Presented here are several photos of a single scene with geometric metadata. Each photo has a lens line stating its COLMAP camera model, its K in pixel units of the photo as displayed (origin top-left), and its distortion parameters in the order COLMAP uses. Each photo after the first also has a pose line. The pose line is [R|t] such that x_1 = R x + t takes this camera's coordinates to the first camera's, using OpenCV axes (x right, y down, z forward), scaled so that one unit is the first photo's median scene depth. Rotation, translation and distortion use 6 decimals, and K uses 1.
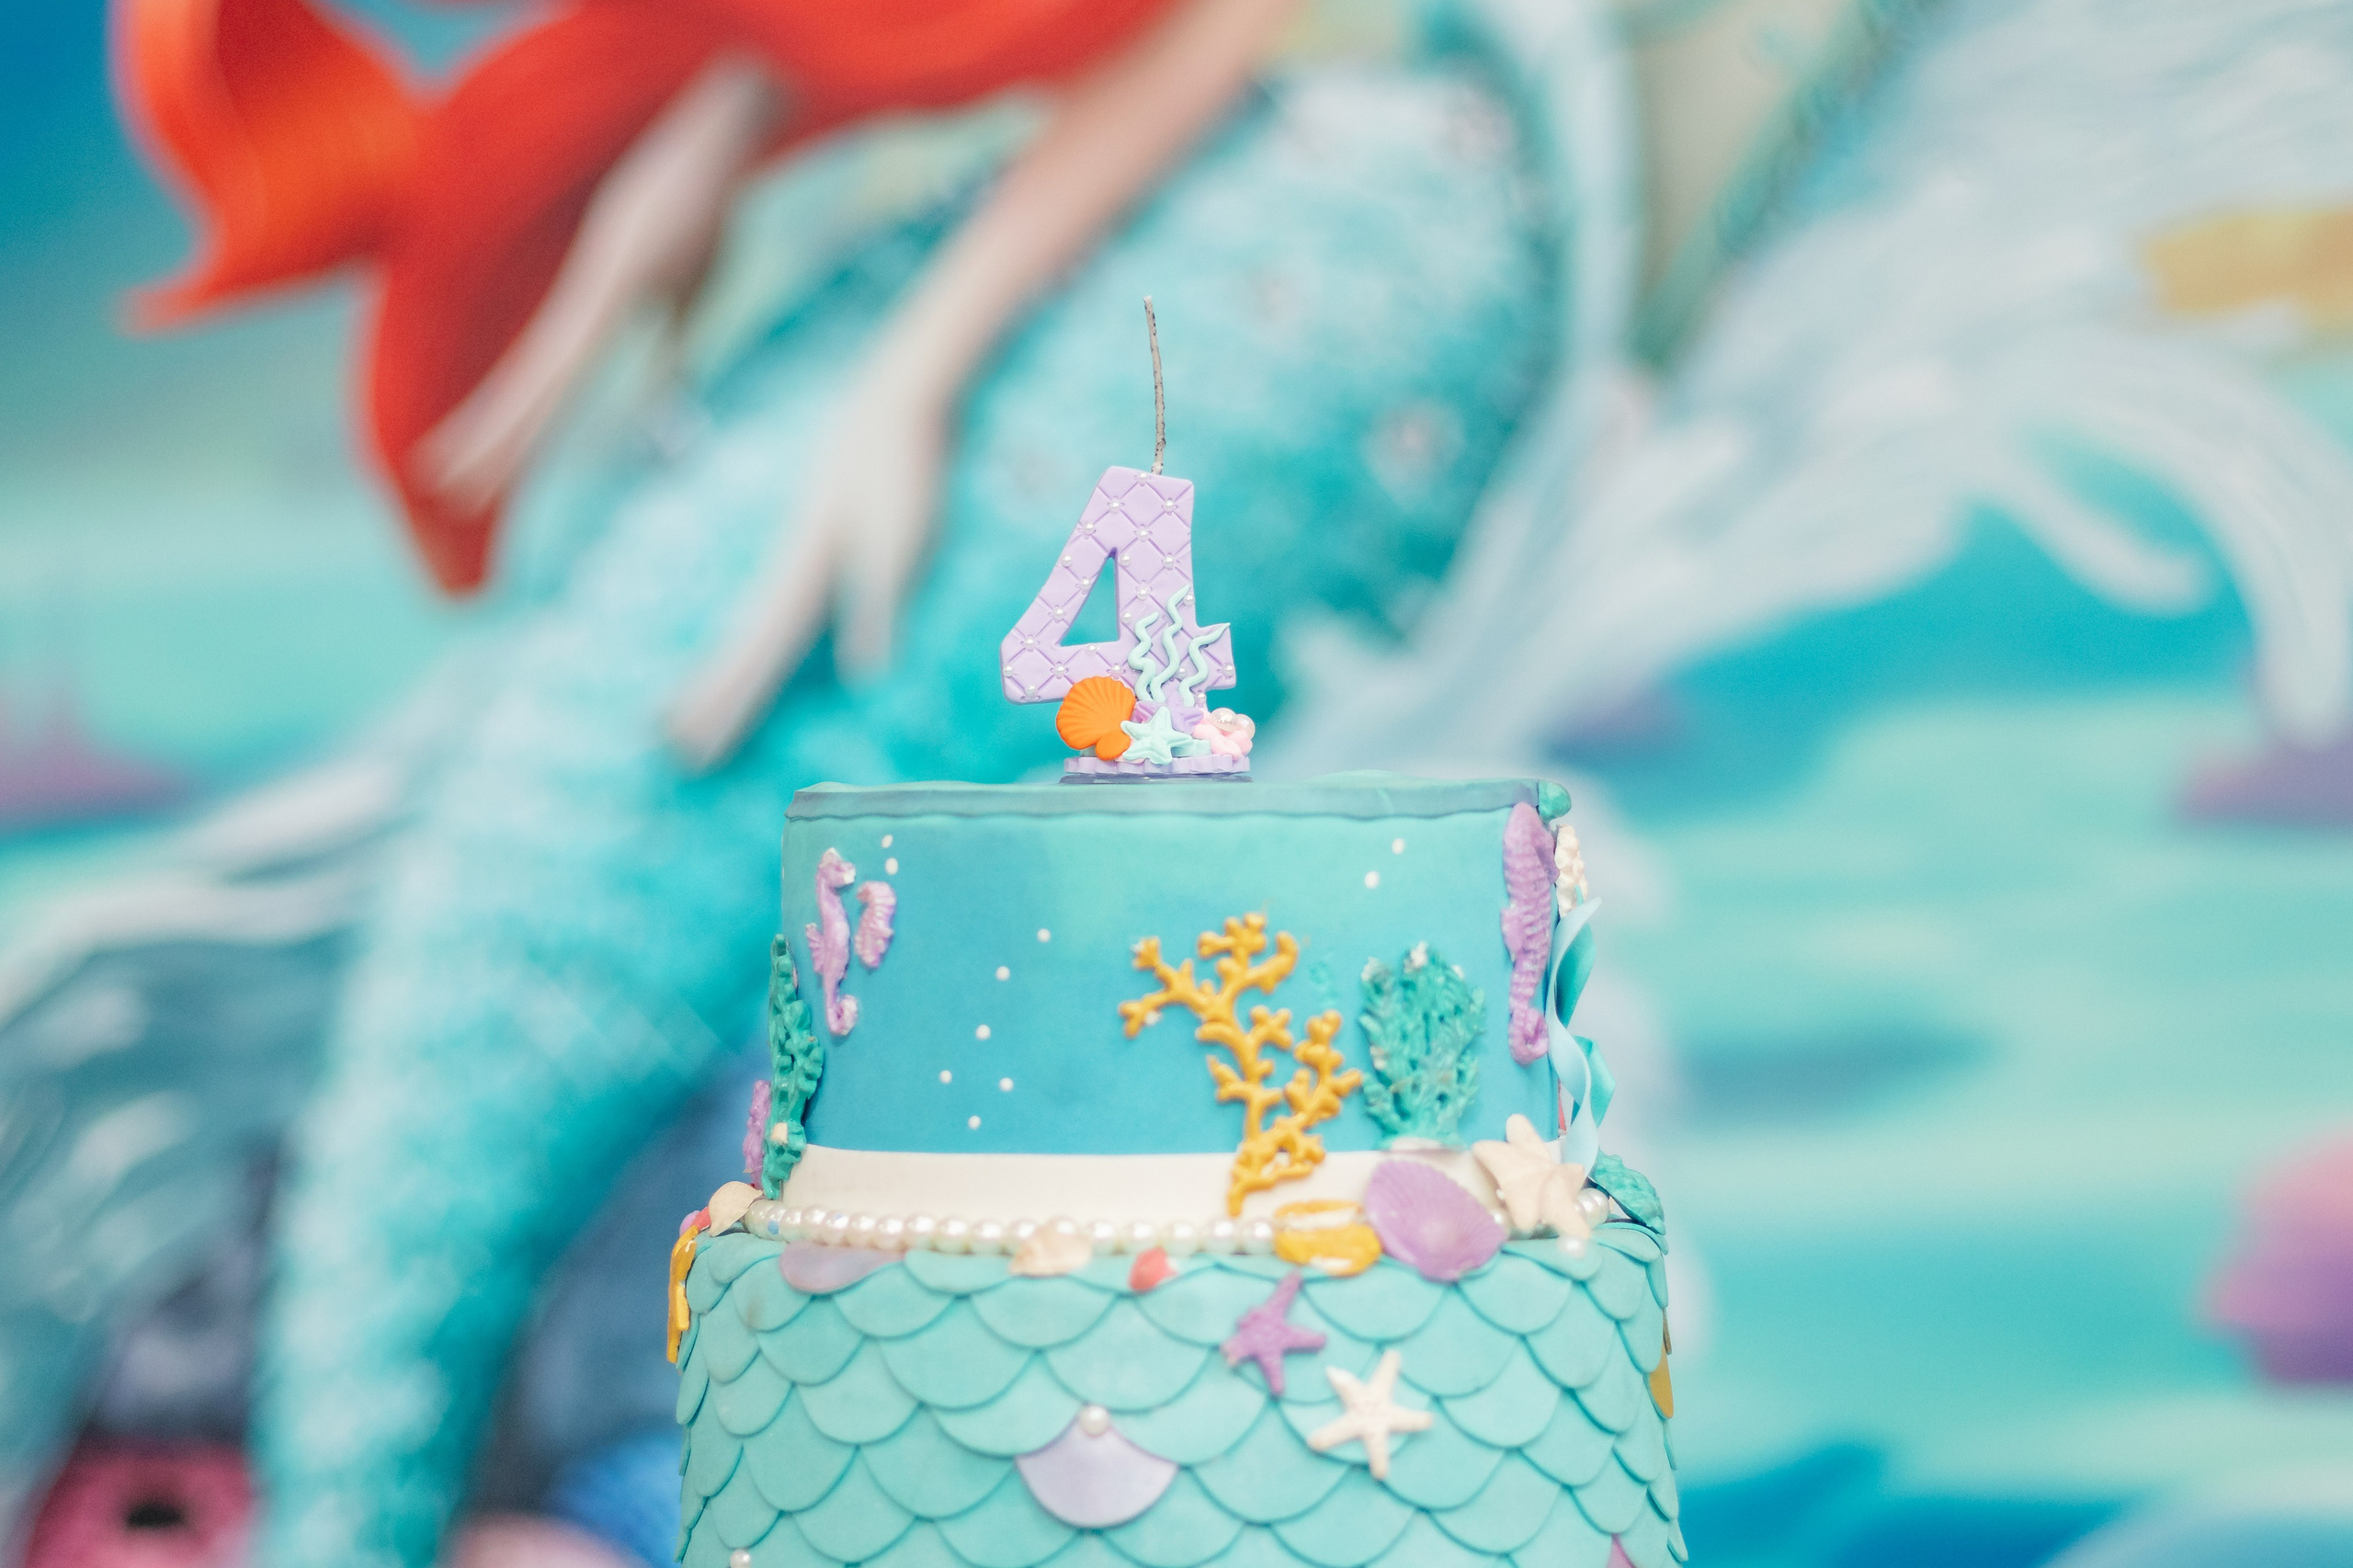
lens RADIAL K [[5596.5, 0, 1176.5], [0, 5596.5, 784.0], [0, 0, 1]] dist [0.041330, 0.043256]
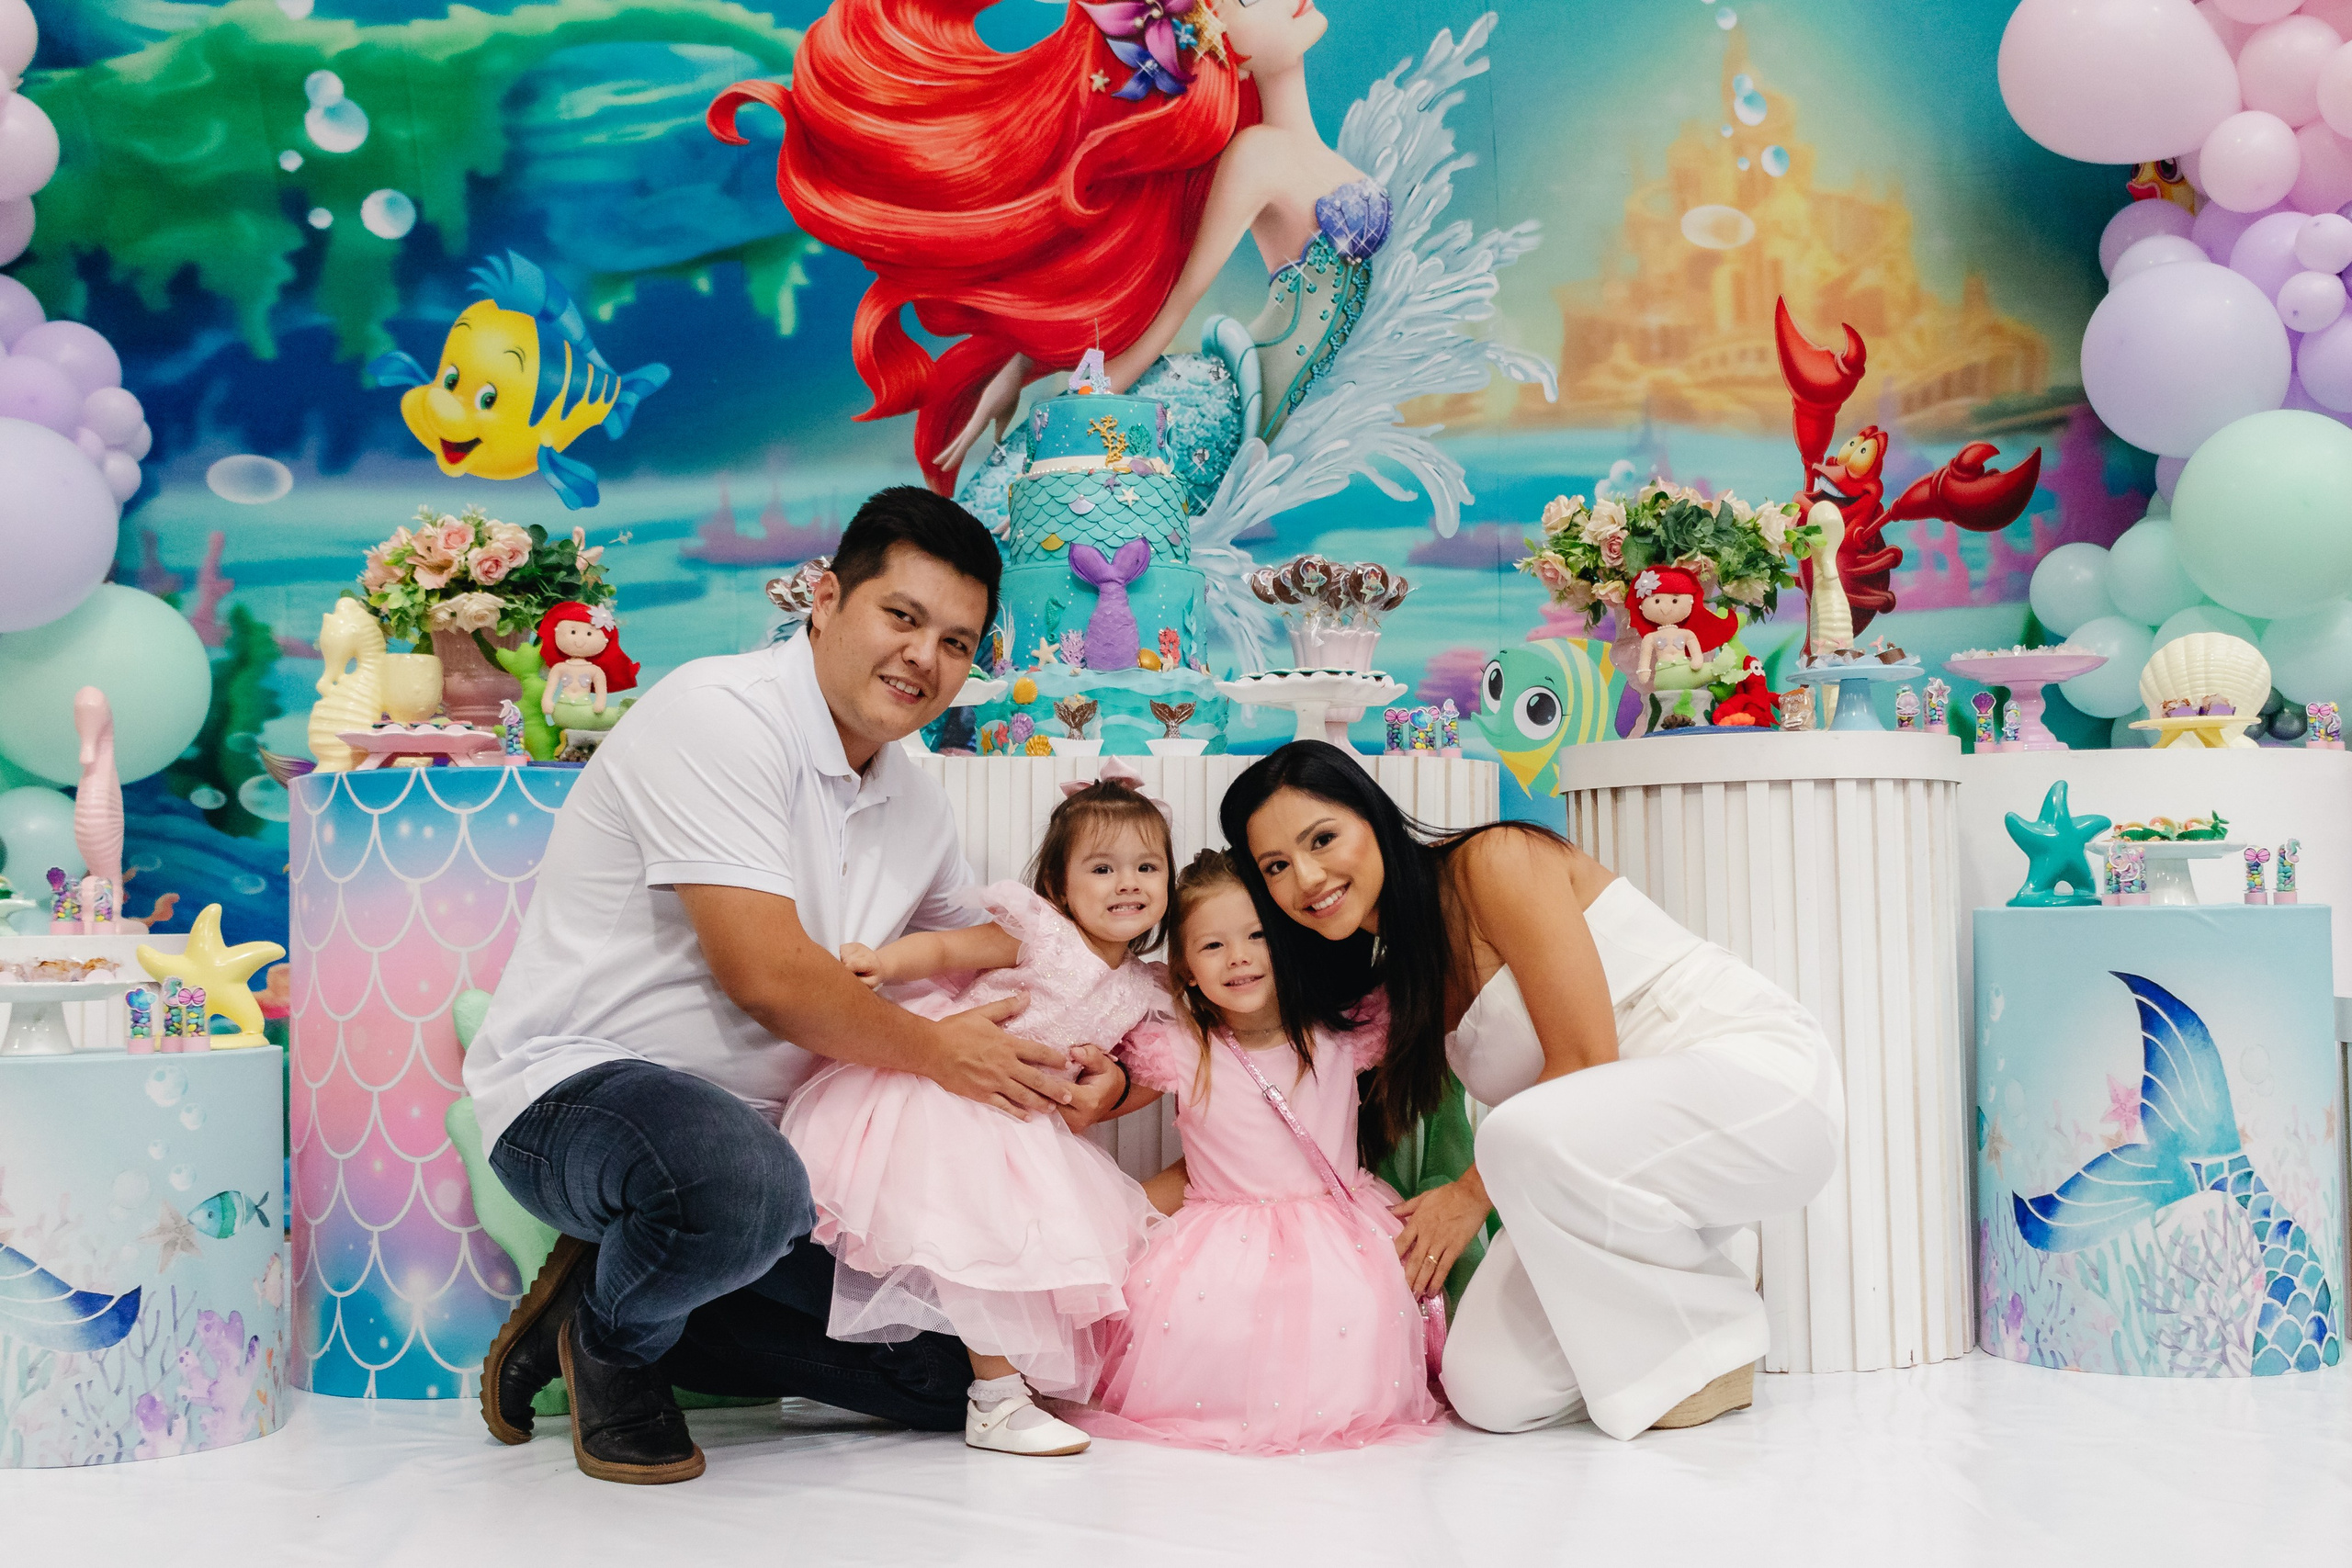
lens RADIAL K [[2583.5, 0, 1218.2], [0, 2583.5, 788.5], [0, 0, 1]] dist [0.014737, 0.001673]
pose [[0.999989, 0.004265, 0.001902, 0.120783], [-0.004219, 0.999713, -0.023582, 0.467355], [-0.002002, 0.023573, 0.999720, -1.645702]]
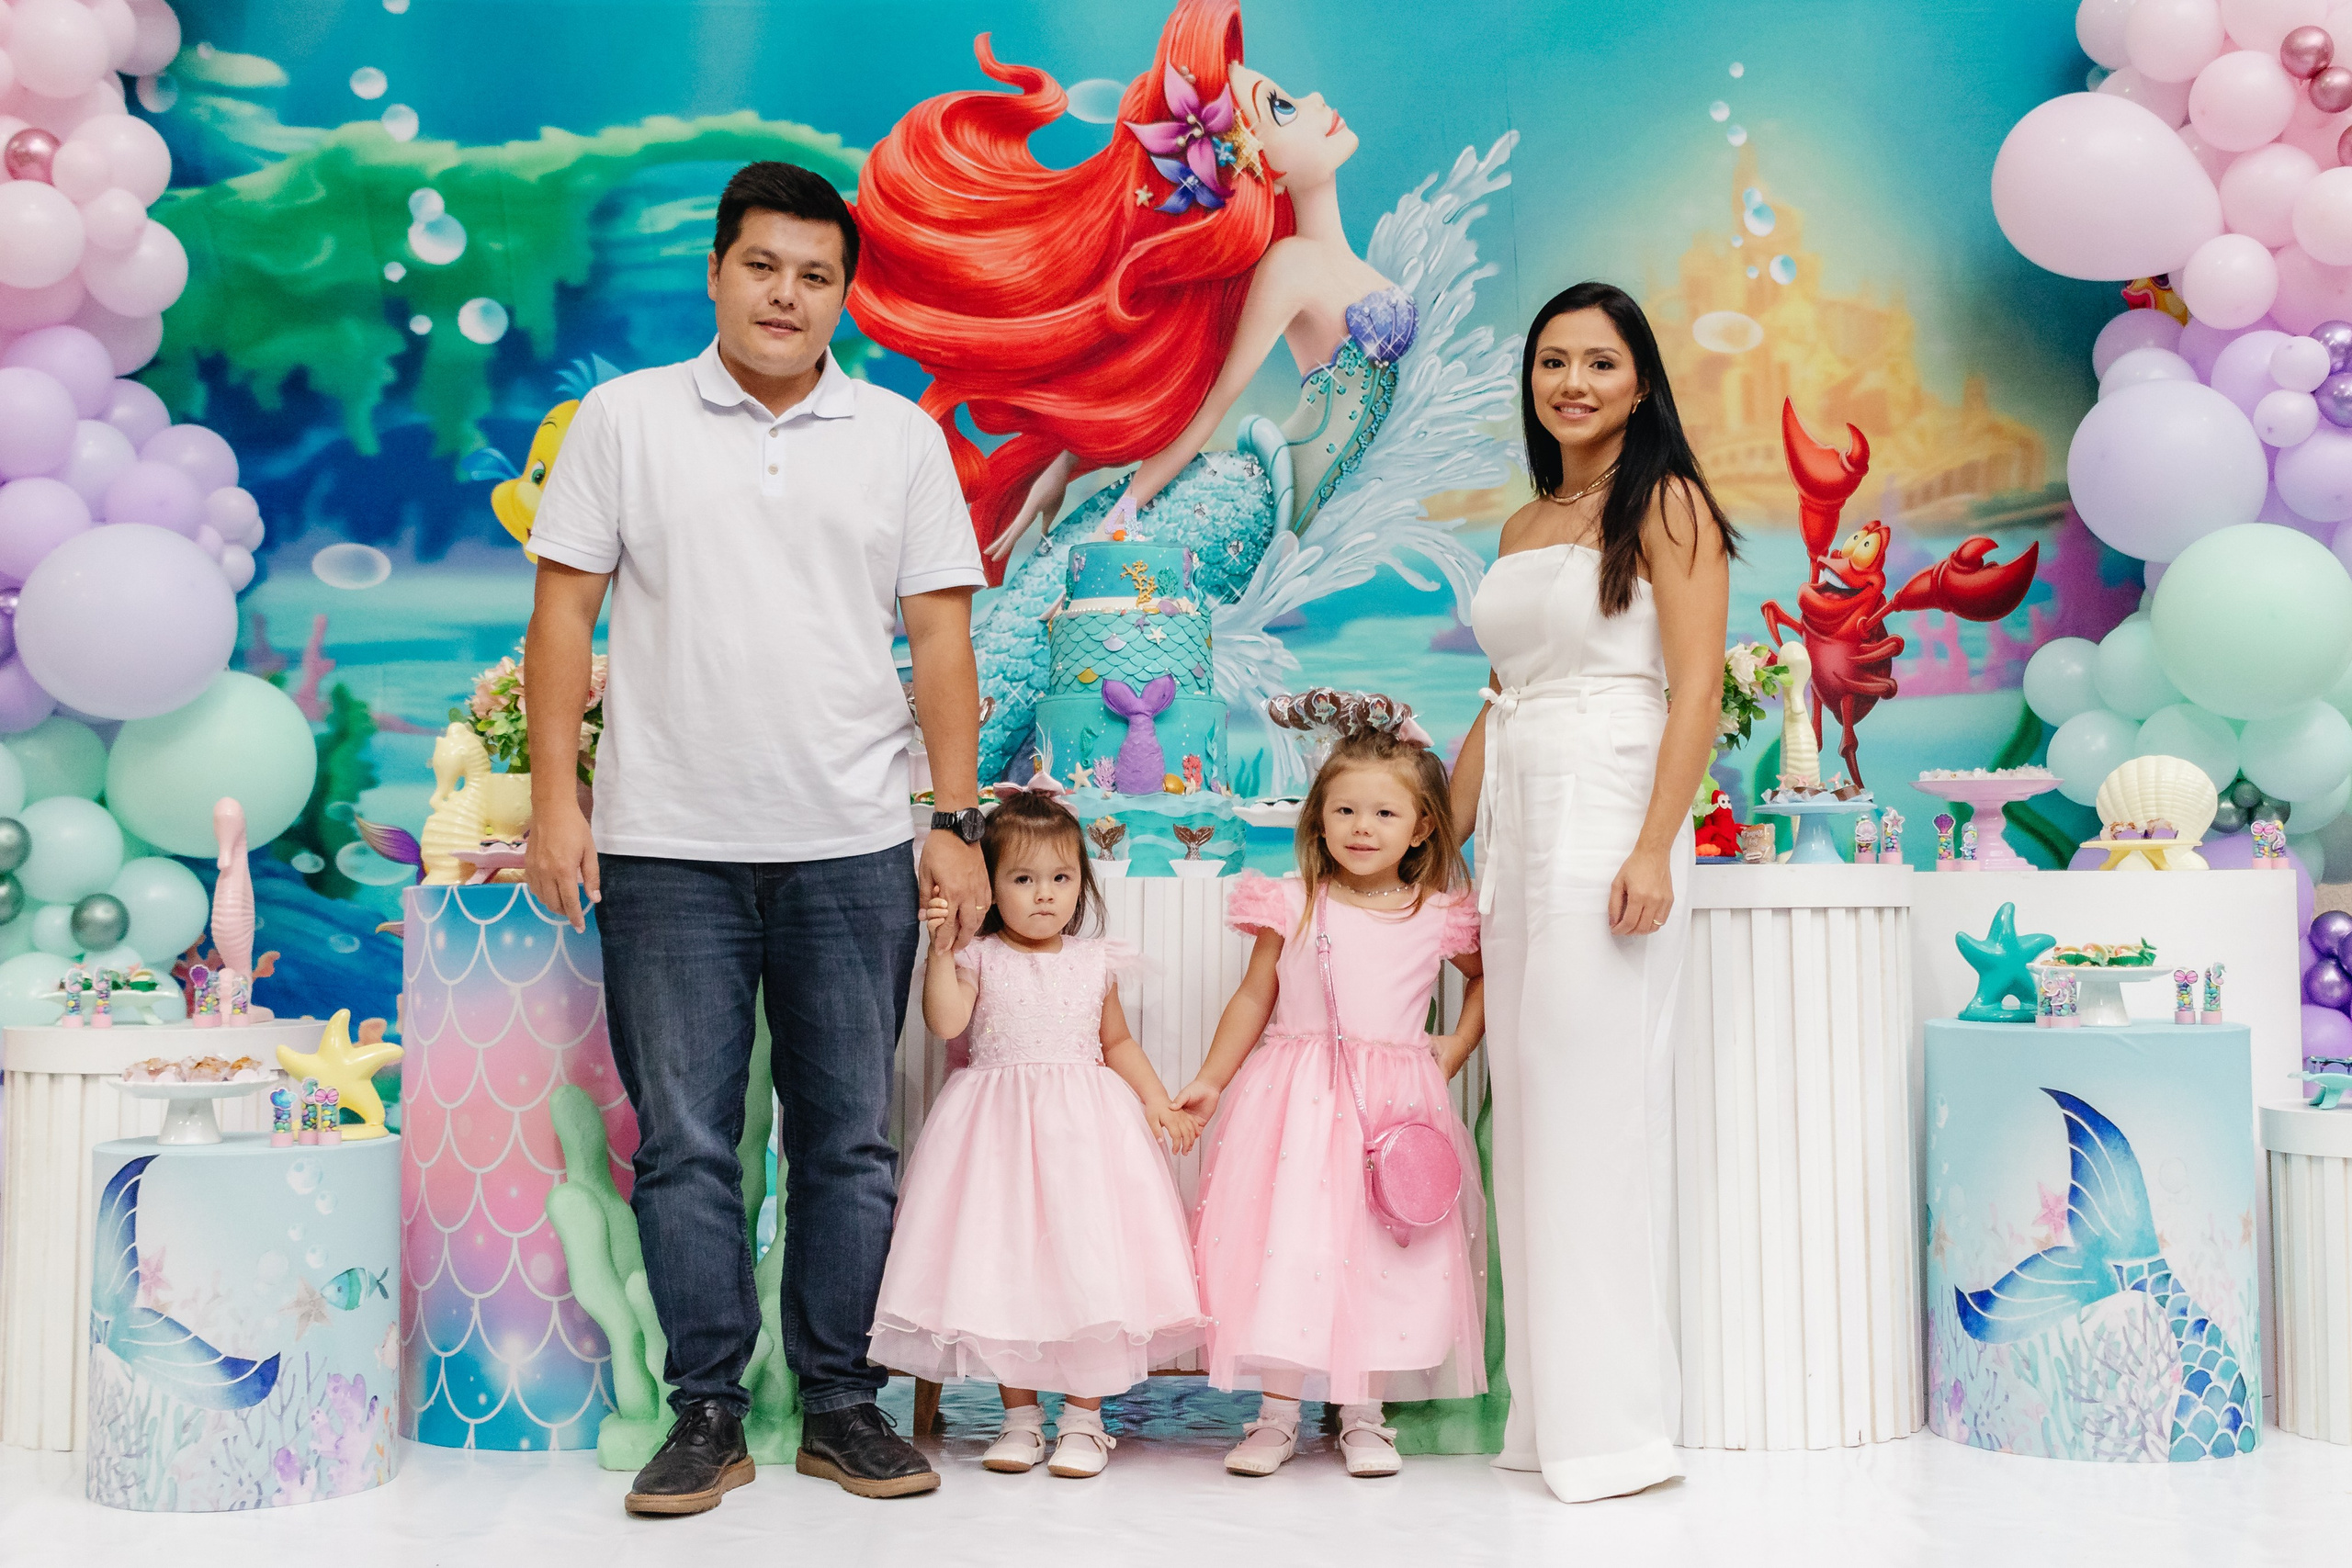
lens RADIAL K [[2642.5, 0, 1181.4], [0, 2642.5, 706.6], [0, 0, 1]] dist [0.013376, 0.007174]
pose [[0.999316, 0.012747, -0.034726, 0.165119], [-0.014495, 0.998616, -0.050559, 0.339149], [0.034033, 0.051028, 0.998117, -1.985474]]
